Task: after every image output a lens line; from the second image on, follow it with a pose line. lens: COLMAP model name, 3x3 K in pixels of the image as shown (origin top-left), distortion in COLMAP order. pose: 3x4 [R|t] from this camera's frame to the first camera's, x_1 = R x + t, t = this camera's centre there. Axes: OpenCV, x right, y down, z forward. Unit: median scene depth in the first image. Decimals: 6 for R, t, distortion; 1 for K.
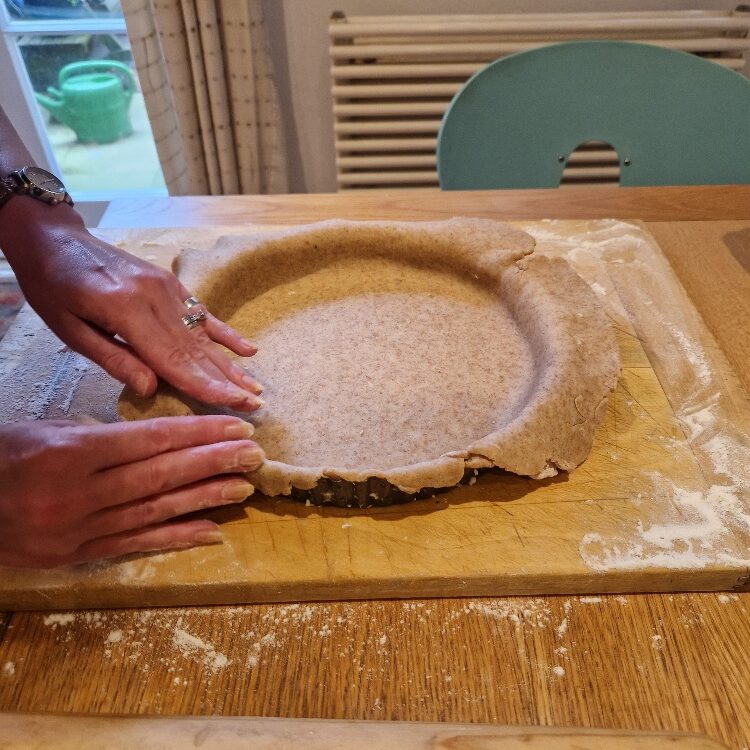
lens RADIAL K [[627.0, 0, 380.6], [0, 627.0, 373.6], [0, 0, 1]] dist [0.040870, -0.039434]
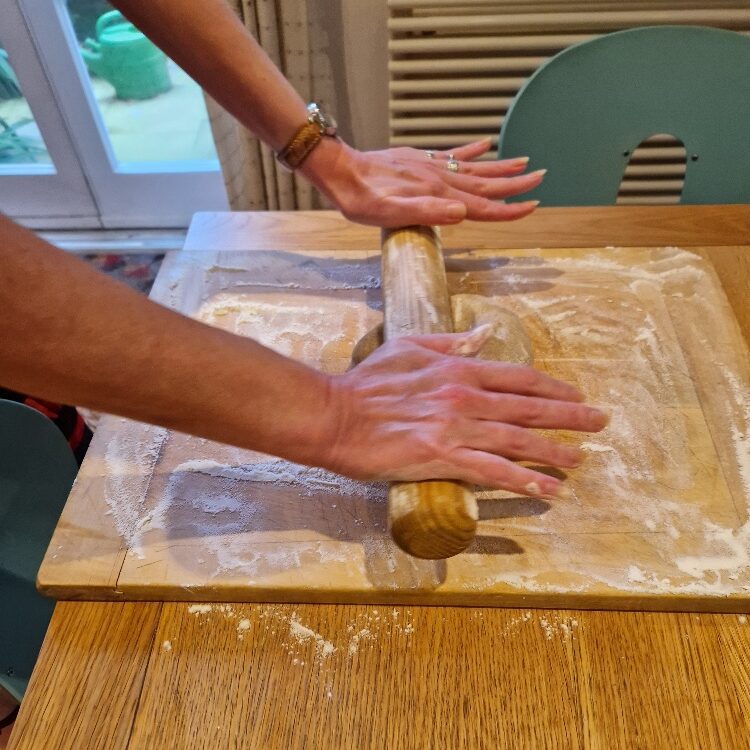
lens RADIAL K [[629.5, 0, 370.9], [0, 629.5, 427.6], [0, 0, 1]] dist [0.044989, -0.043410]
pose [[0.997637, 0.031645, -0.060987, -0.086462], [-0.022089, 0.988221, 0.151432, -0.150371], [0.065061, -0.149727, 0.986584, -0.156293]]
